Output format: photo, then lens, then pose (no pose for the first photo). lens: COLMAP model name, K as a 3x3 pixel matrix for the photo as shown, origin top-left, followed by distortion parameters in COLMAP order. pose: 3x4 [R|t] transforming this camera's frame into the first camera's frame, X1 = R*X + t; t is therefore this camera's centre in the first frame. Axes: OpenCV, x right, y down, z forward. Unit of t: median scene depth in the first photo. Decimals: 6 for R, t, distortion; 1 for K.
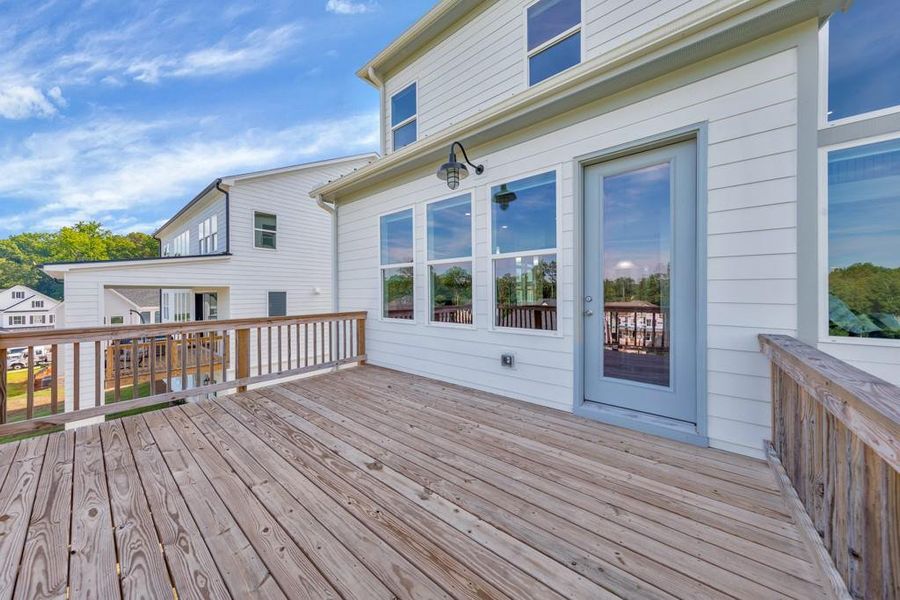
lens RADIAL K [[289.6, 0, 450.5], [0, 289.6, 296.7], [0, 0, 1]] dist [0.000087, -0.000016]
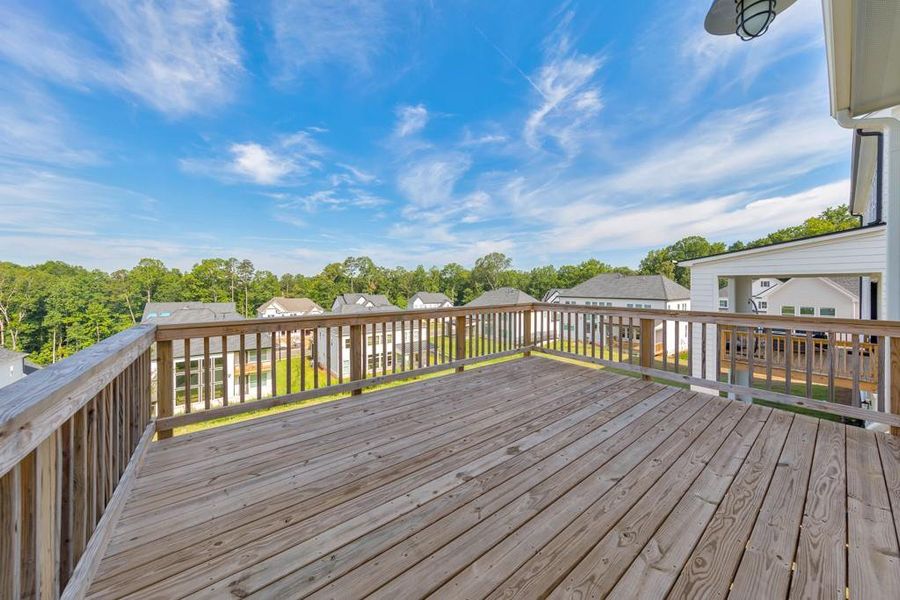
lens RADIAL K [[304.3, 0, 450.2], [0, 304.3, 285.9], [0, 0, 1]] dist [0.000186, -0.000031]
pose [[-0.240738, 0.004777, -0.970579, 0.674893], [-0.004372, 0.999972, 0.006006, -0.009850], [0.970580, 0.005689, -0.240710, 0.824404]]
